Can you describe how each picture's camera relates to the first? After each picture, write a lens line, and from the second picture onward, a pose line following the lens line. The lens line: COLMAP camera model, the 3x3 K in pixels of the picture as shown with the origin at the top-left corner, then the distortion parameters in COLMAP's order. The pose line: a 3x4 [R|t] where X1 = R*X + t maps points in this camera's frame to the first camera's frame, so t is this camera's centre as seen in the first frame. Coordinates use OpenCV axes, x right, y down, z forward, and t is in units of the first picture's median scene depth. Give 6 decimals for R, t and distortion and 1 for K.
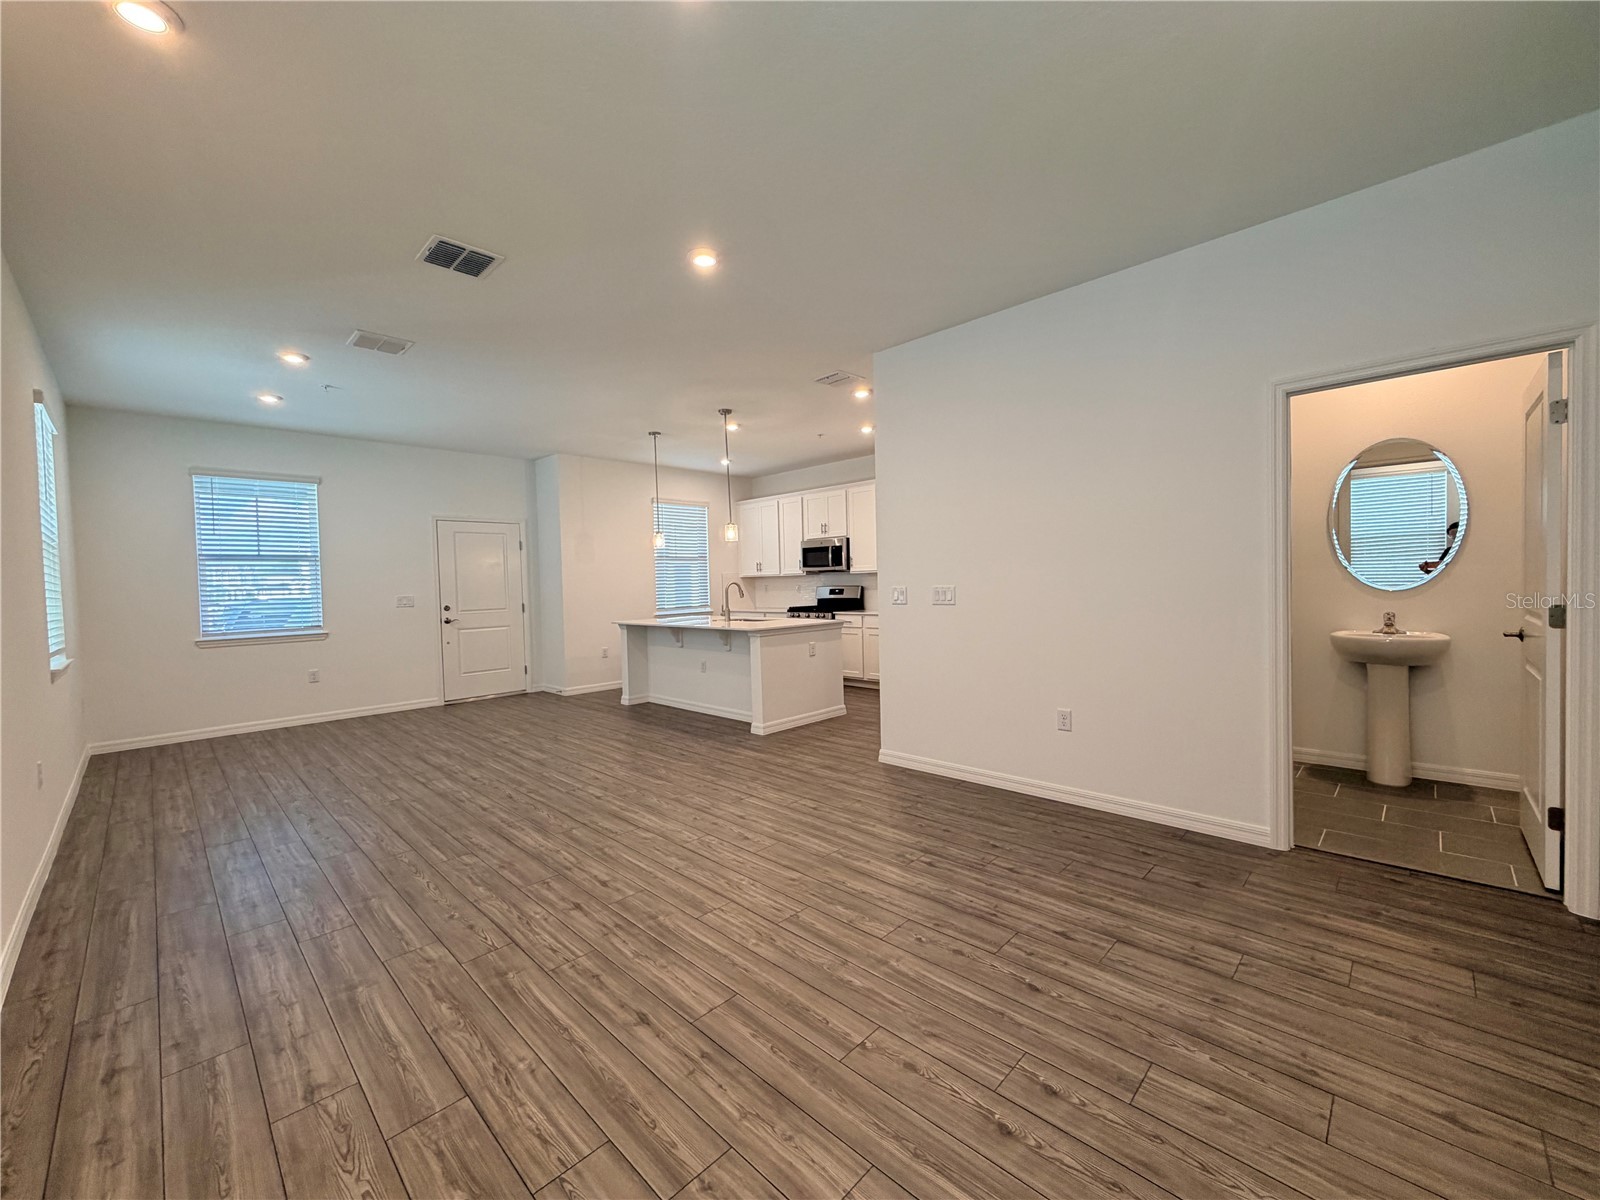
lens RADIAL K [[637.2, 0, 796.8], [0, 637.2, 598.7], [0, 0, 1]] dist [-0.000143, 0.000338]
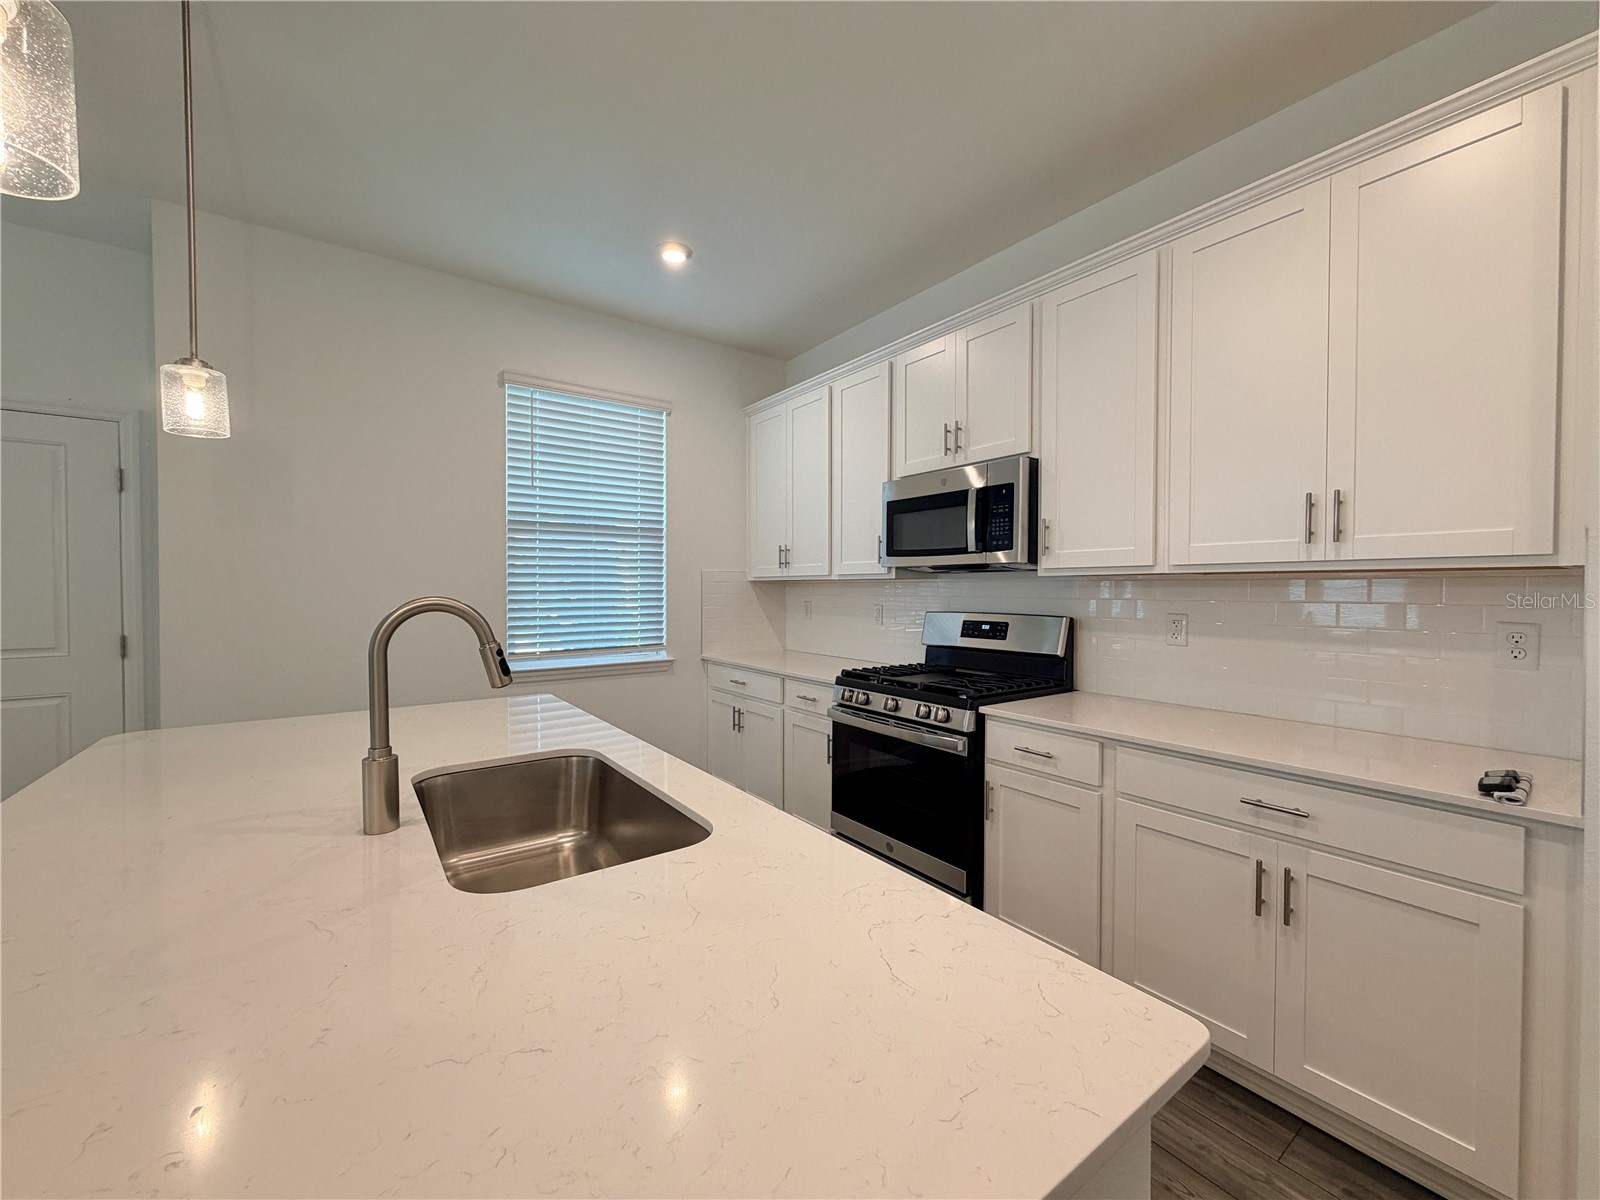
lens RADIAL K [[637.2, 0, 795.4], [0, 637.2, 600.0], [0, 0, 1]] dist [-0.000143, 0.000338]
pose [[0.984278, 0.029851, -0.174084, 0.042511], [-0.031351, 0.999491, -0.005872, -0.041353], [0.173820, 0.011237, 0.984713, 1.246875]]
